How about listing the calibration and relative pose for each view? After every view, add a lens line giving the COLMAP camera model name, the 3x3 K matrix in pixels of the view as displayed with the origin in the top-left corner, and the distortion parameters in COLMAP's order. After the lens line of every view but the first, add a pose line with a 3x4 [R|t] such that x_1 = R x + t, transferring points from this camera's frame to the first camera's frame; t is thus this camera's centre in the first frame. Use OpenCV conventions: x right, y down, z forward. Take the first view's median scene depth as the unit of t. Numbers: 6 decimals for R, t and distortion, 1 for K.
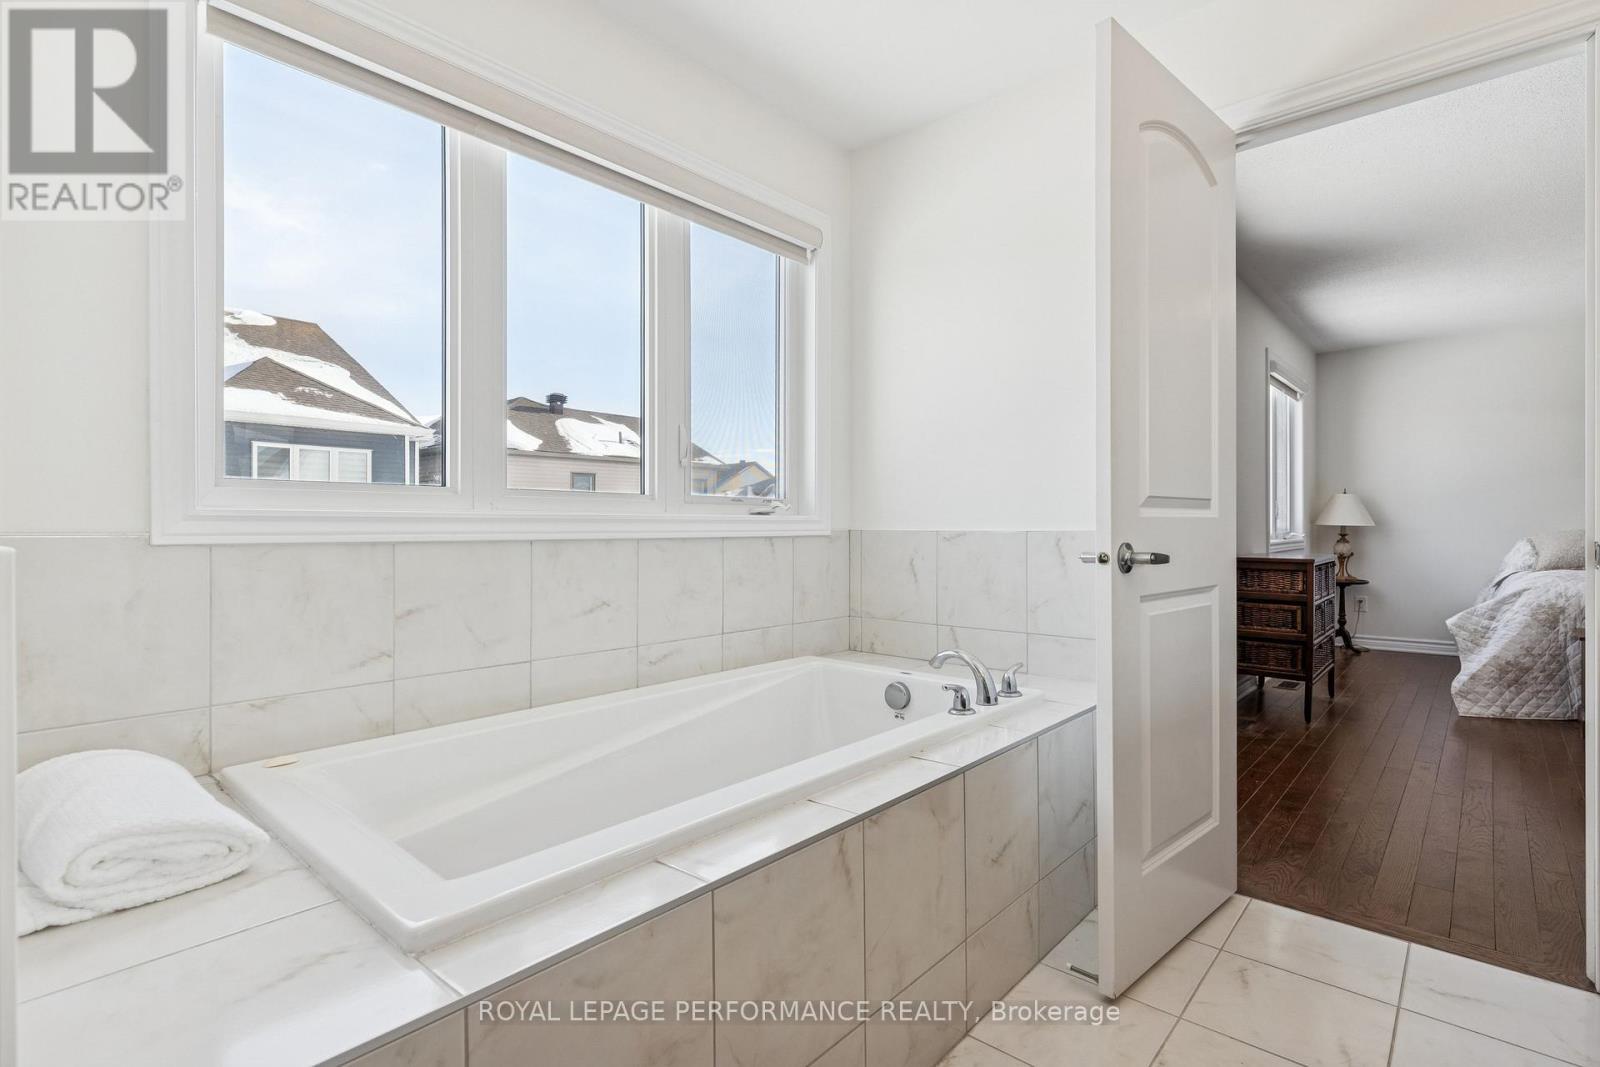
lens RADIAL K [[768.1, 0, 800.8], [0, 768.1, 529.7], [0, 0, 1]] dist [0.001269, -0.000230]
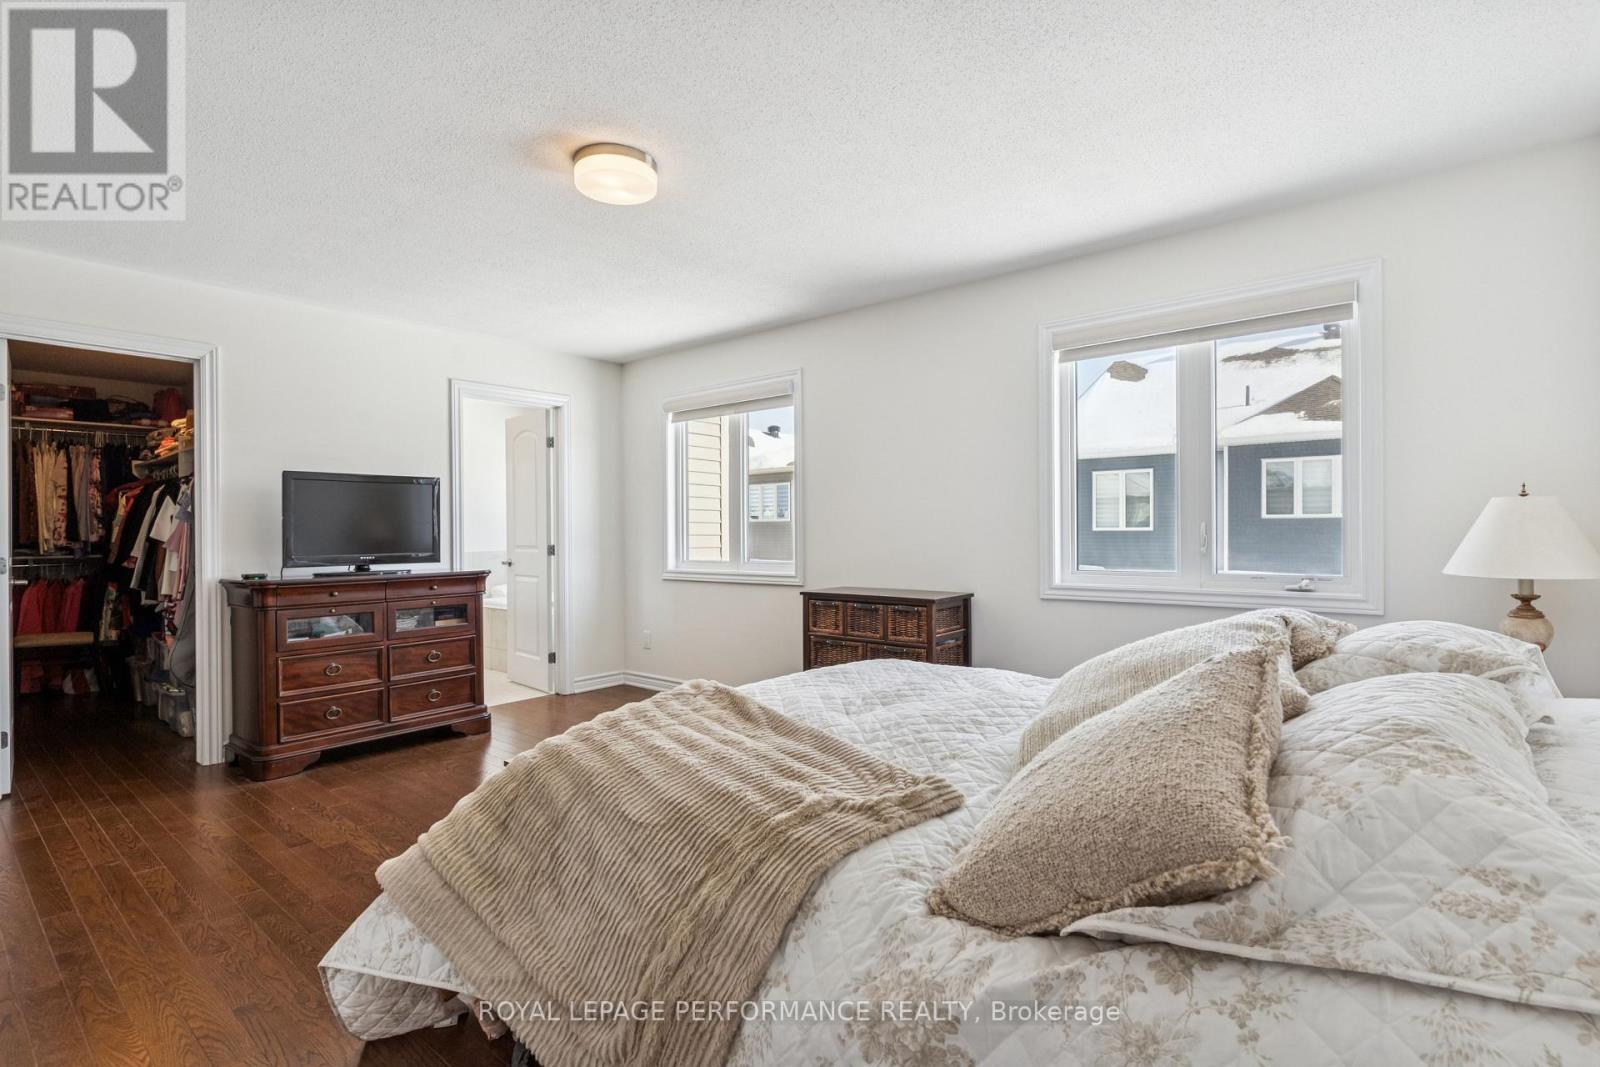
lens RADIAL K [[768.1, 0, 801.2], [0, 768.1, 535.3], [0, 0, 1]] dist [0.001269, -0.000230]
pose [[0.023350, 0.009059, -0.999686, 1.100859], [0.007025, 0.999933, 0.009226, -0.032309], [0.999703, -0.007238, 0.023285, 0.619108]]
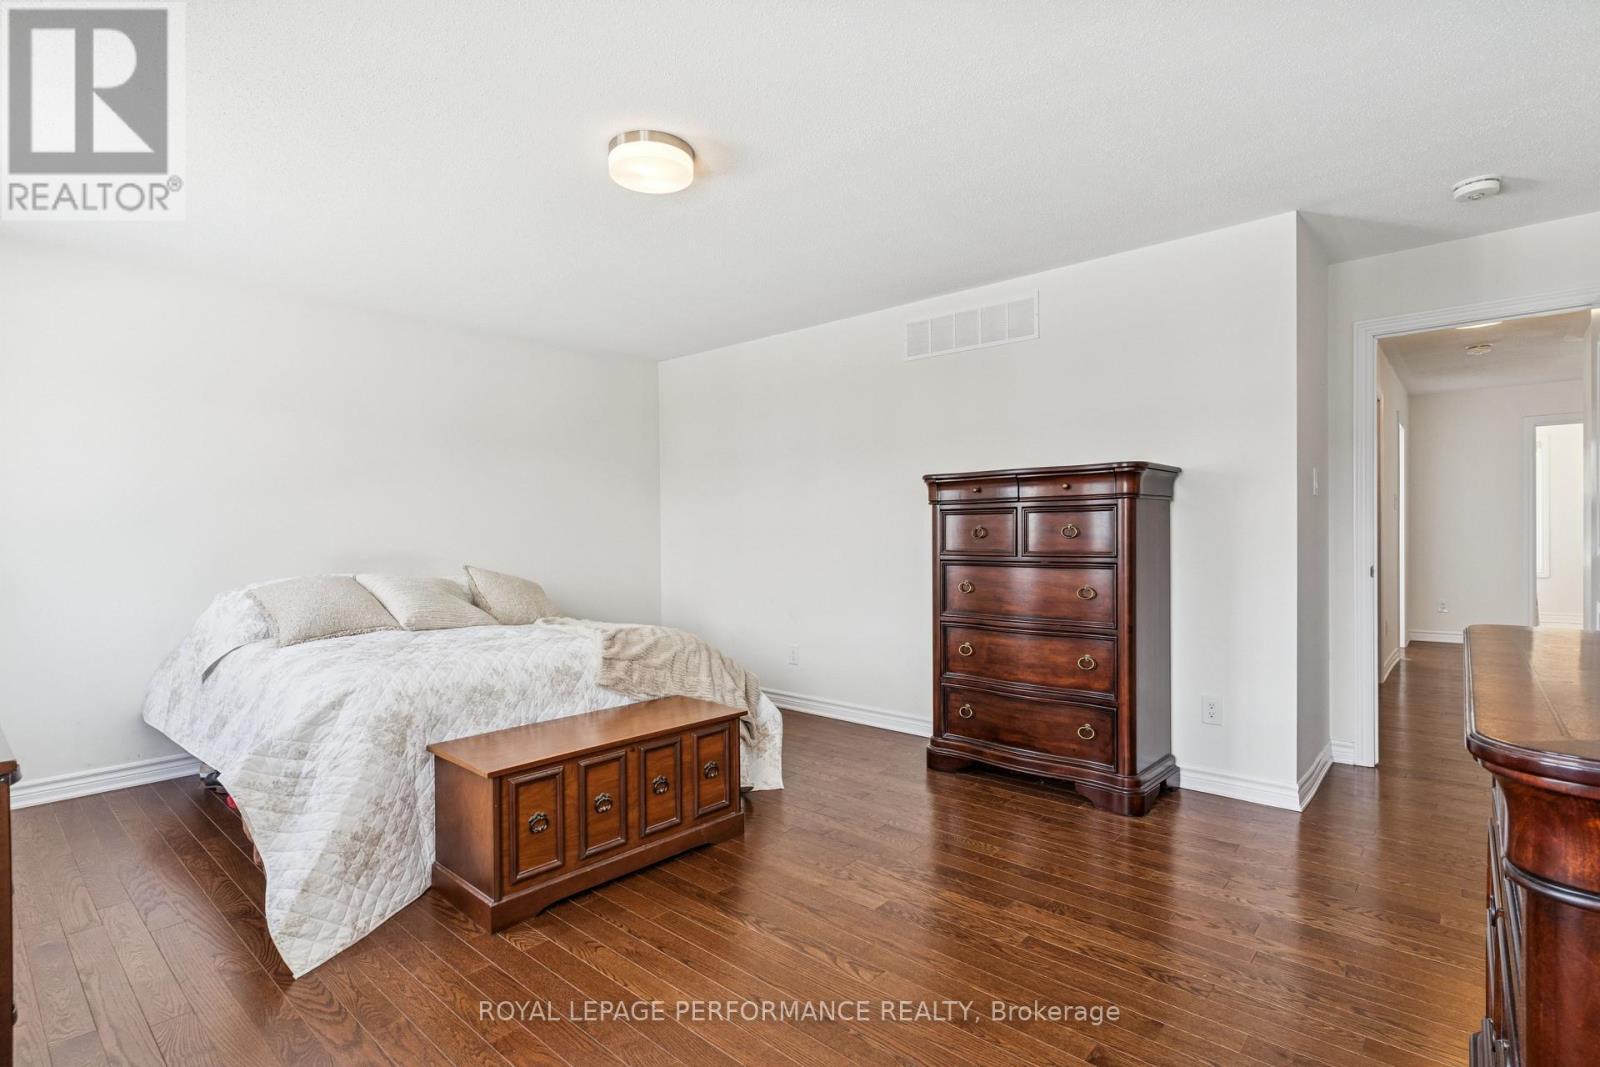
lens RADIAL K [[768.1, 0, 804.4], [0, 768.1, 538.6], [0, 0, 1]] dist [0.001269, -0.000230]
pose [[-0.012341, -0.001587, 0.999923, 0.234087], [0.008726, 0.999960, 0.001695, -0.026927], [-0.999886, 0.008746, -0.012327, 0.443084]]
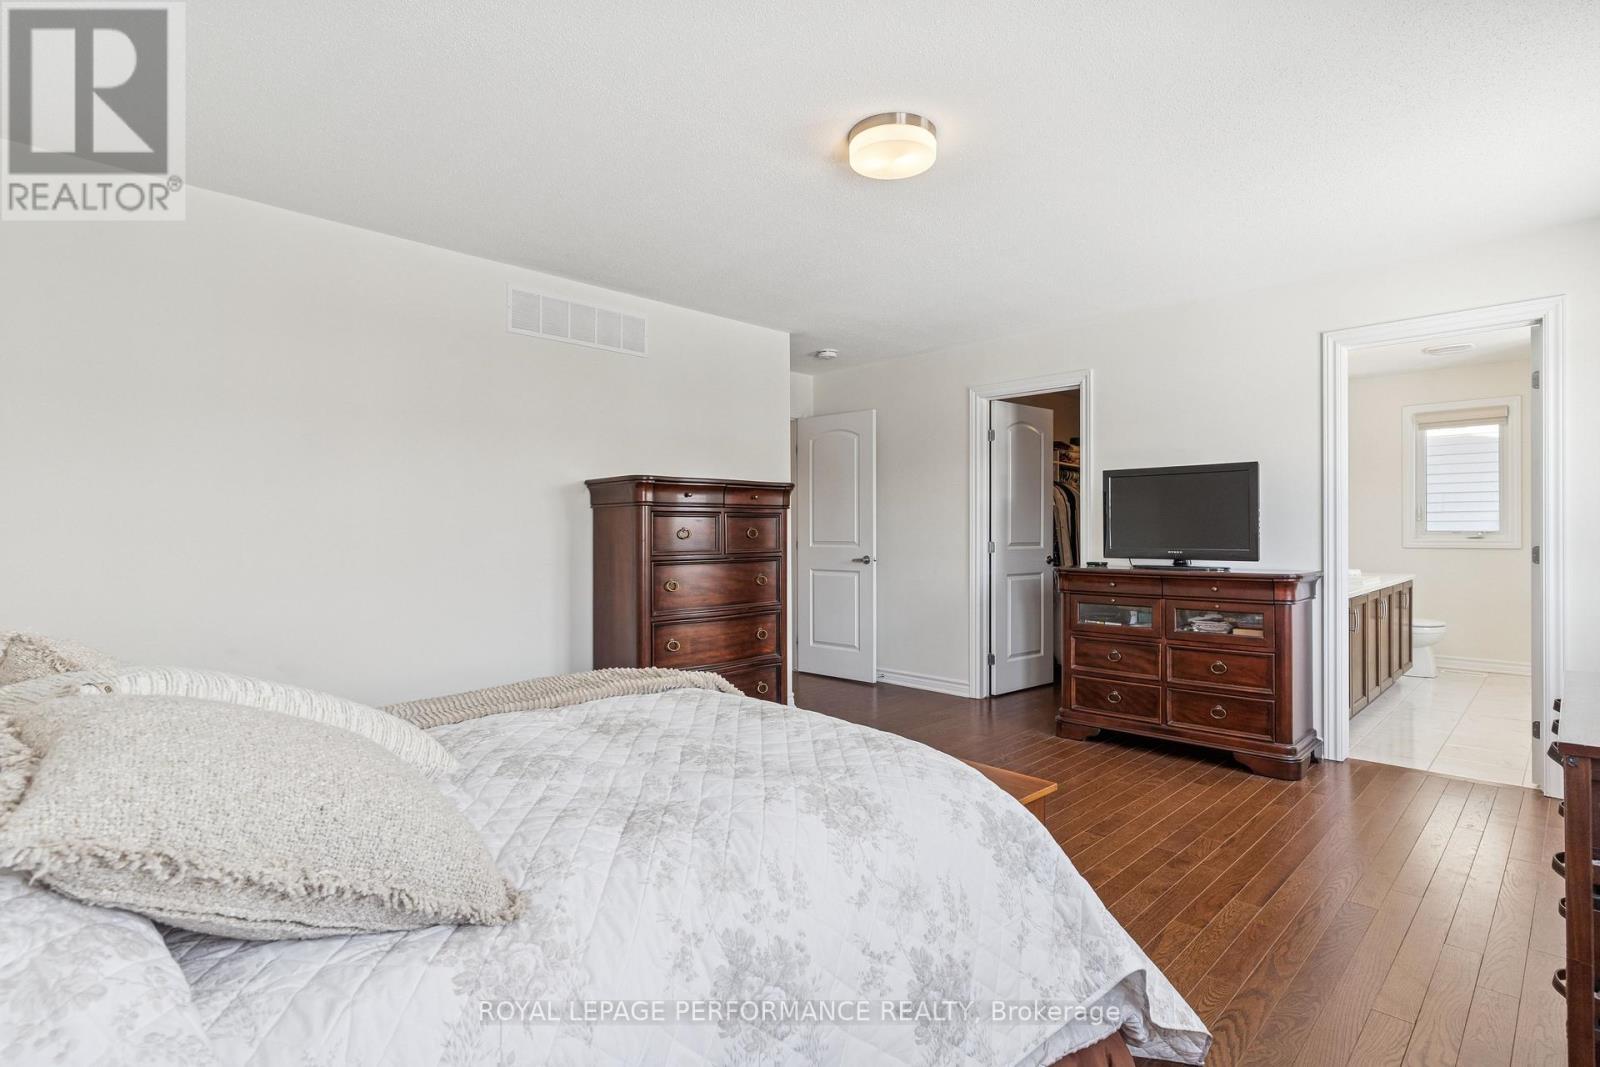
lens RADIAL K [[768.1, 0, 801.7], [0, 768.1, 533.4], [0, 0, 1]] dist [0.001269, -0.000230]
pose [[-0.998059, 0.010037, 0.061463, 0.687907], [0.010436, 0.999927, 0.006166, -0.032641], [-0.061396, 0.006796, -0.998090, 0.934852]]
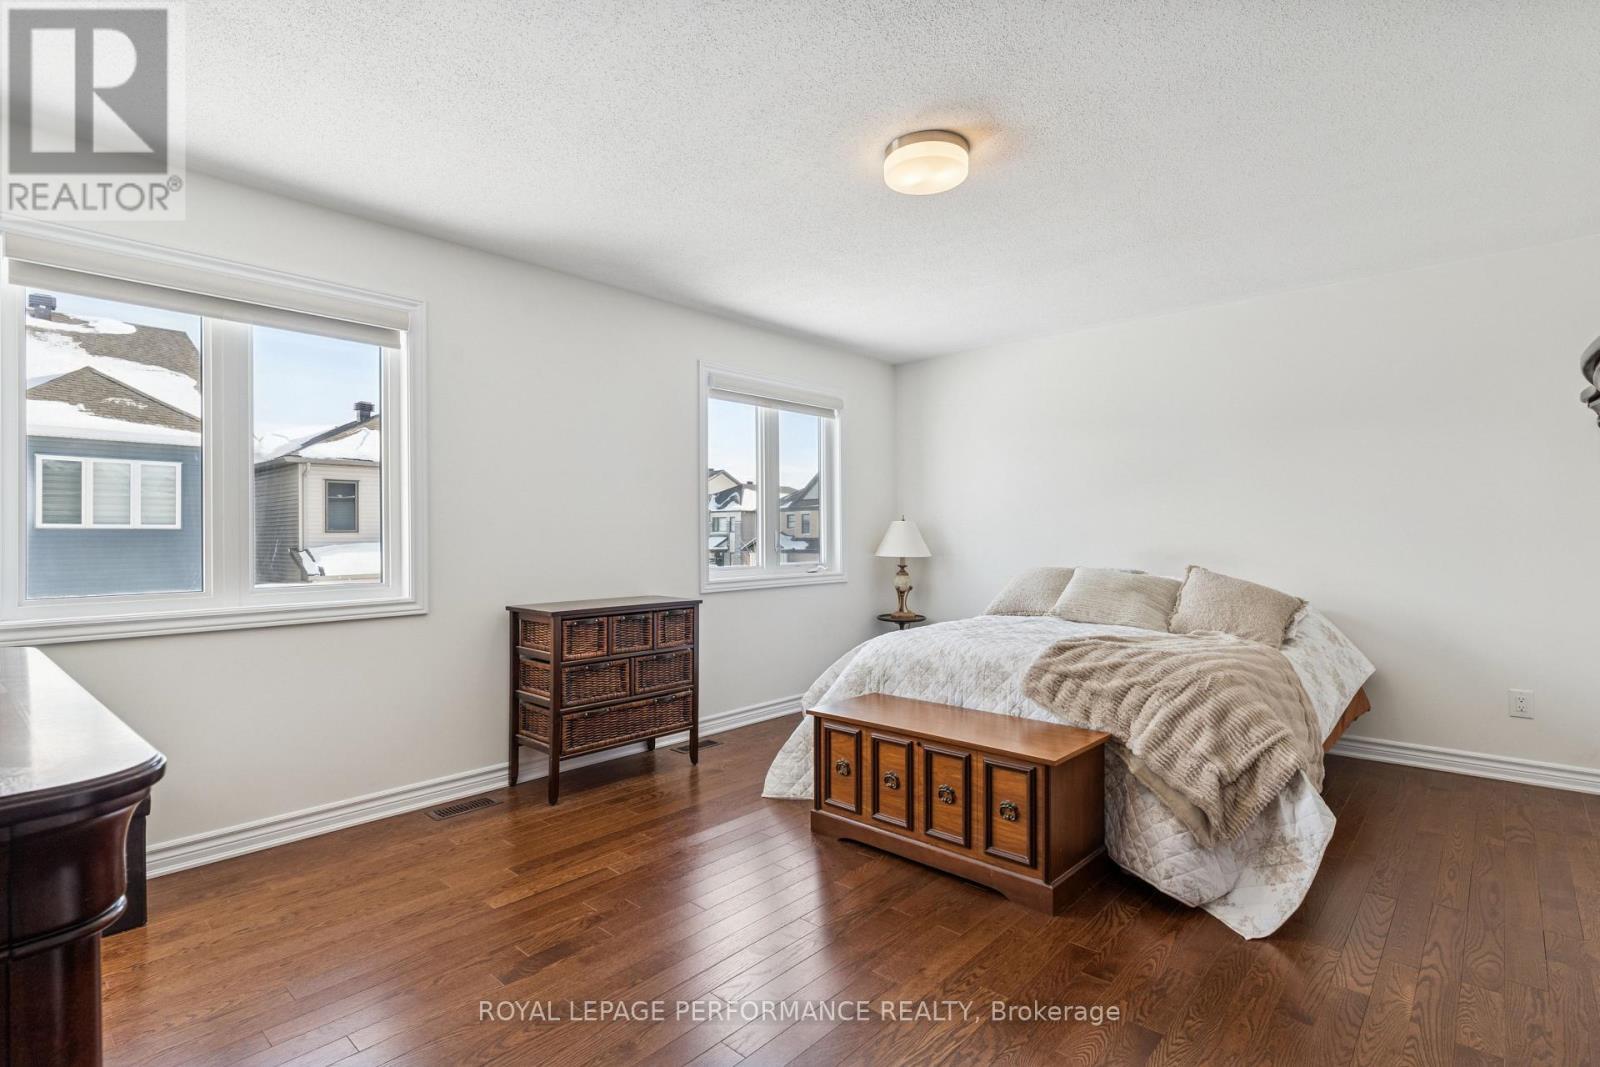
lens RADIAL K [[768.1, 0, 802.4], [0, 768.1, 532.2], [0, 0, 1]] dist [0.001269, -0.000230]
pose [[0.999996, -0.000884, -0.002496, 0.593705], [0.000870, 0.999985, -0.005354, -0.028876], [0.002501, 0.005351, 0.999983, 0.096471]]
